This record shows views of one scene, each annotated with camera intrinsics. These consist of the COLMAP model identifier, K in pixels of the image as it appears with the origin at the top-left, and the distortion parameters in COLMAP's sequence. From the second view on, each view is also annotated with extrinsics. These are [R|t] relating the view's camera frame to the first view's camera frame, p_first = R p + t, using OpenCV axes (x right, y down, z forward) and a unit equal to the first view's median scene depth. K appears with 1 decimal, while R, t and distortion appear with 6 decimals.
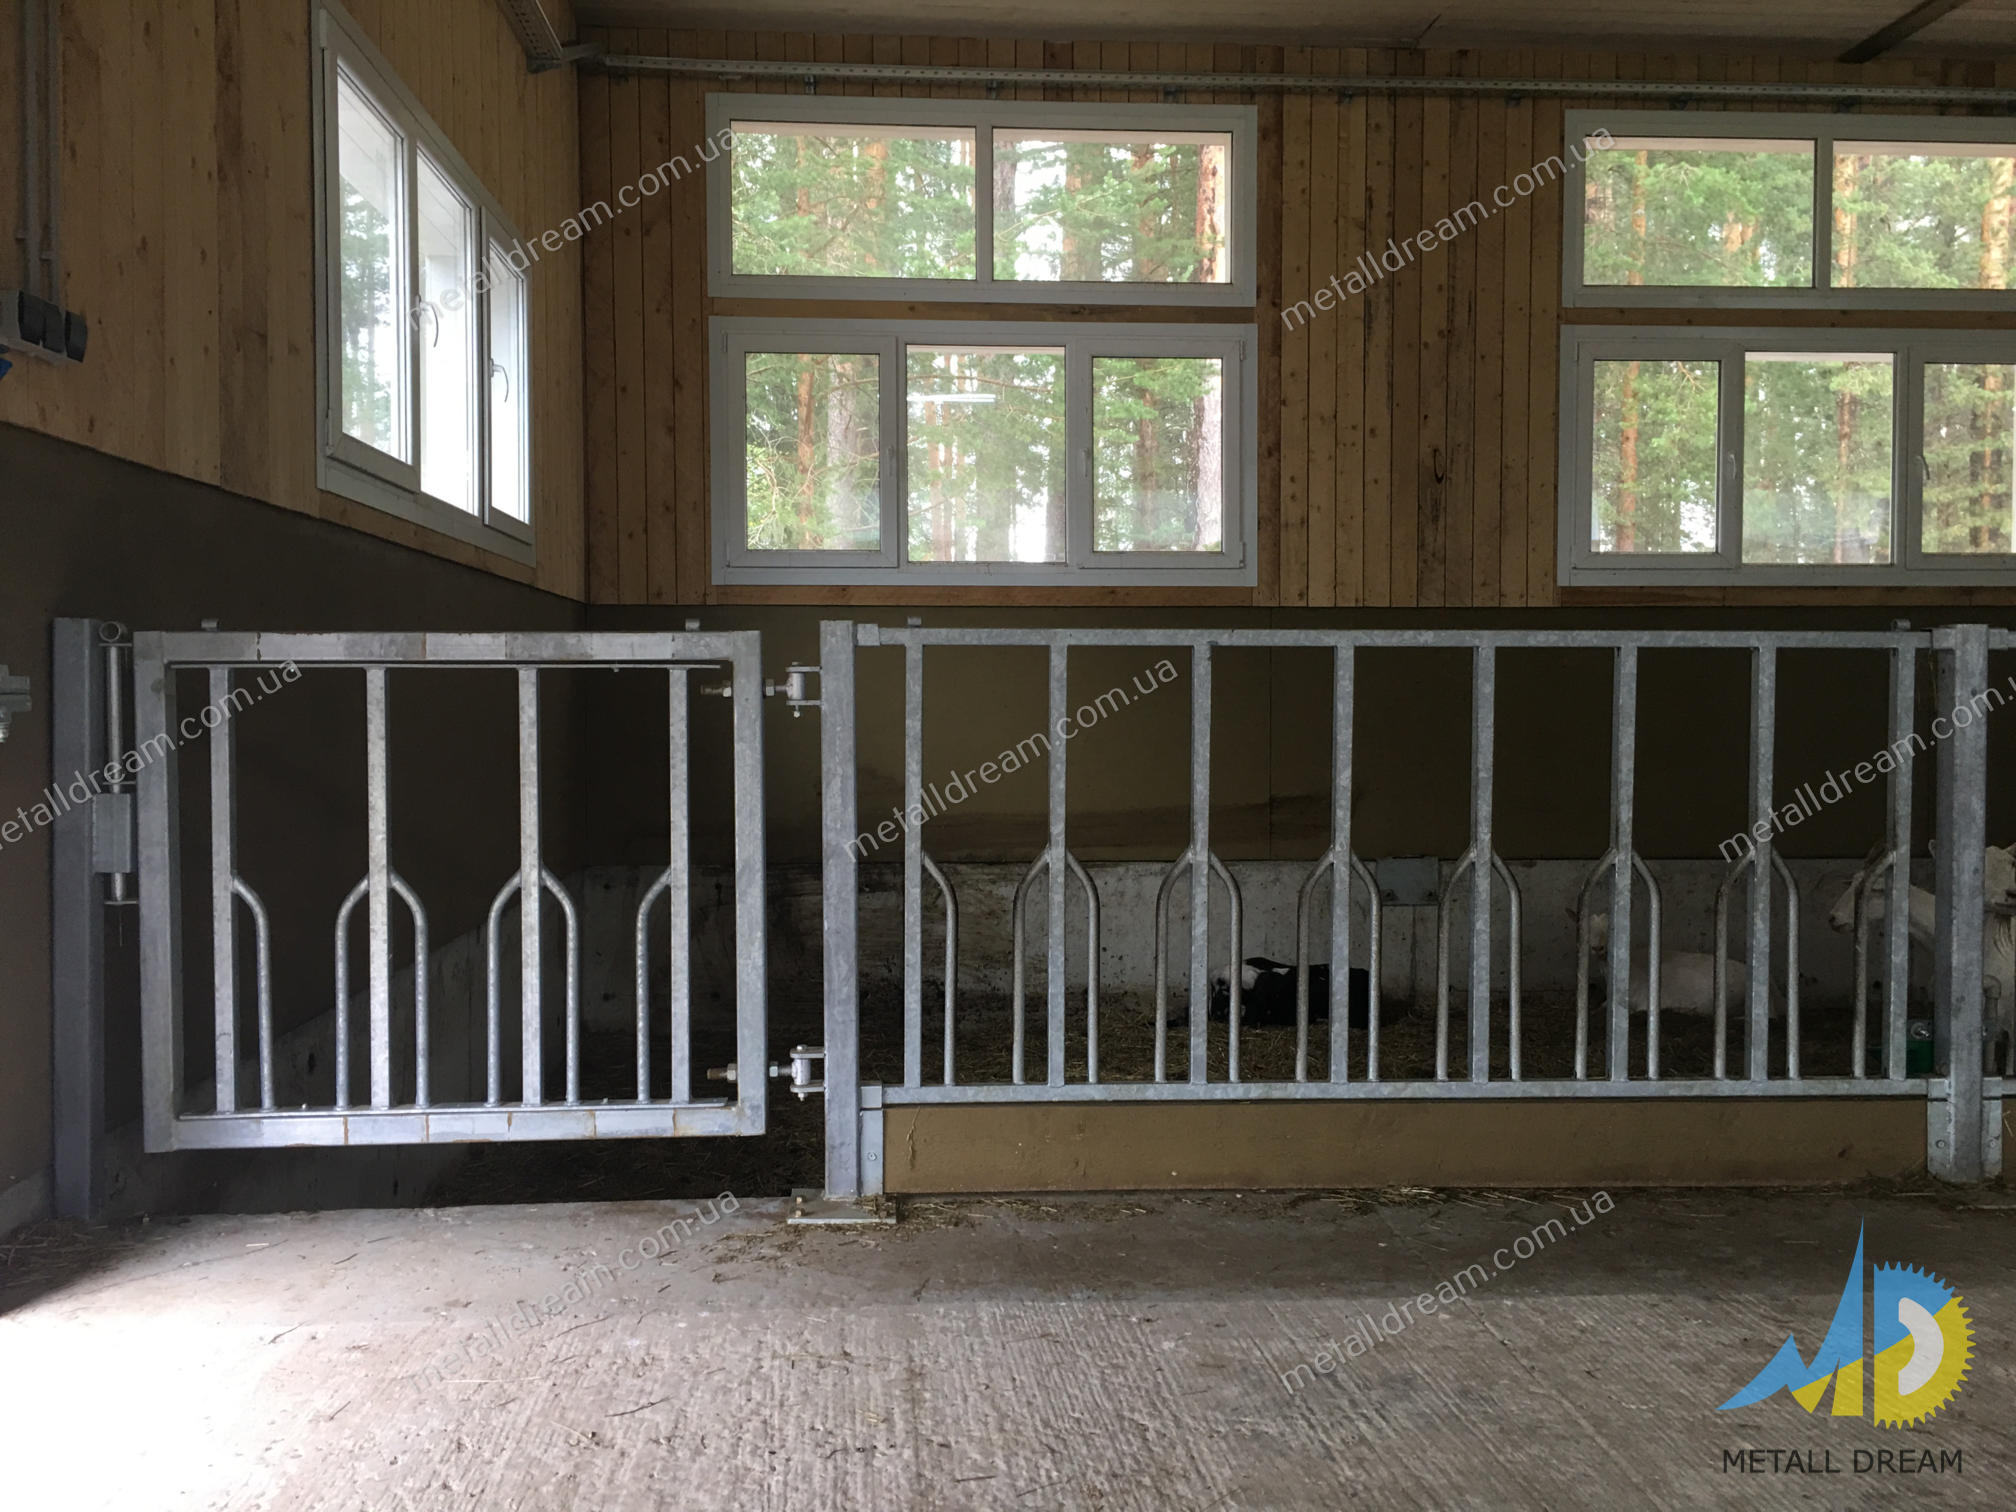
lens RADIAL K [[1734.6, 0, 973.6], [0, 1734.6, 722.0], [0, 0, 1]] dist [0.075549, -0.086879]
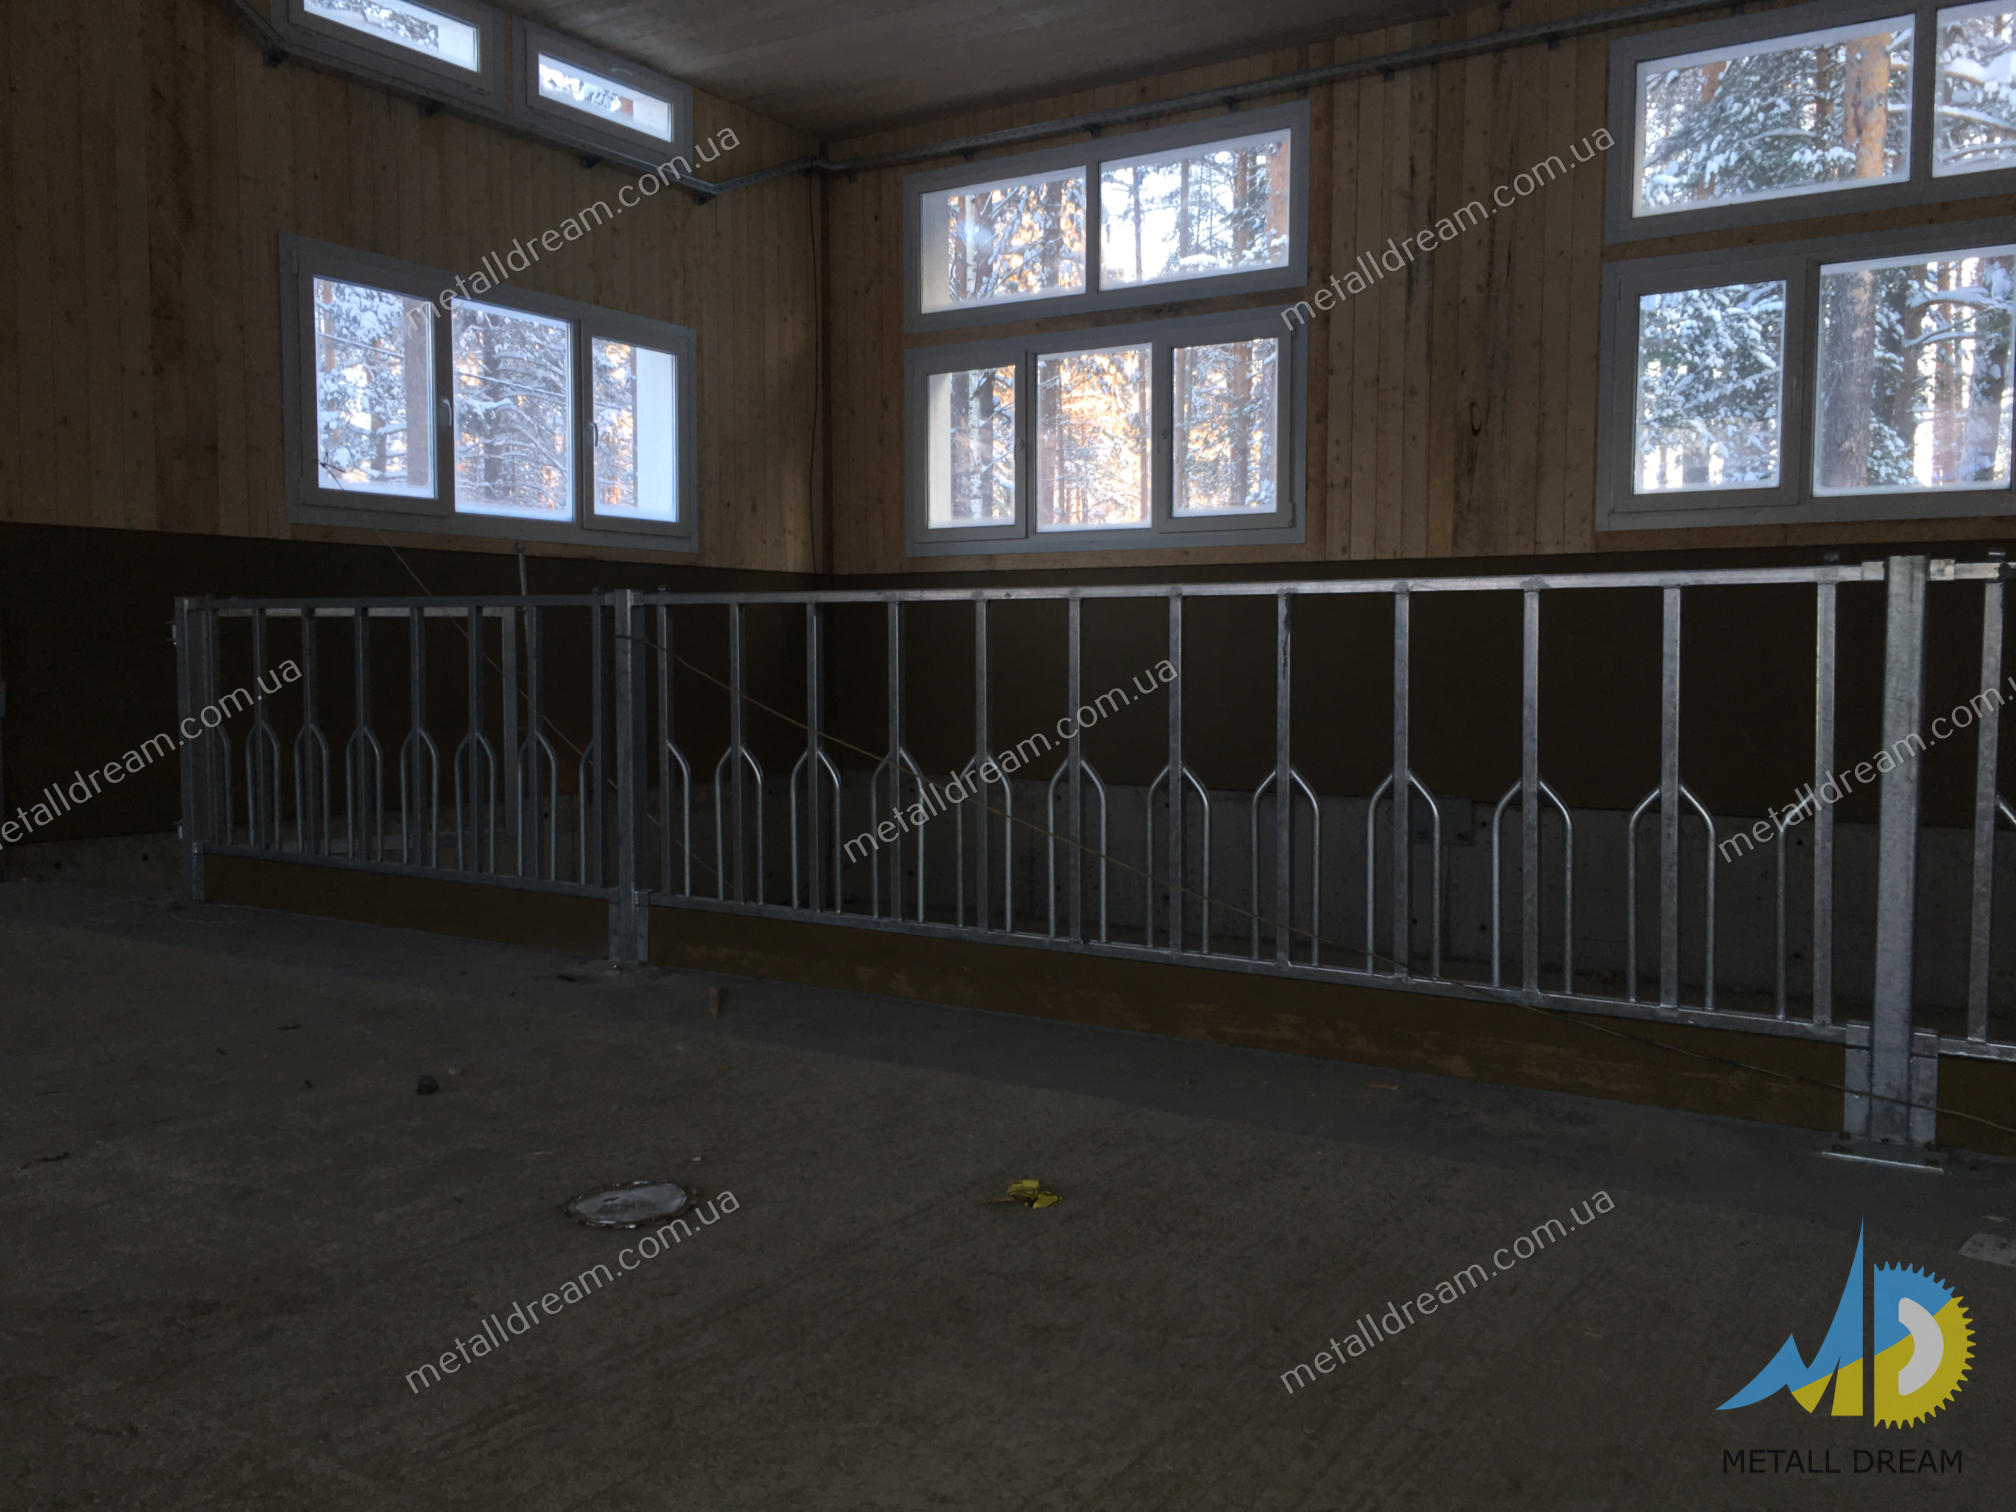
lens RADIAL K [[1734.6, 0, 1001.7], [0, 1734.6, 746.7], [0, 0, 1]] dist [0.075549, -0.086879]
pose [[0.800168, 0.033729, -0.598826, 0.671377], [-0.004454, 0.998724, 0.050302, -0.003609], [0.599759, -0.037583, 0.799298, -0.000647]]
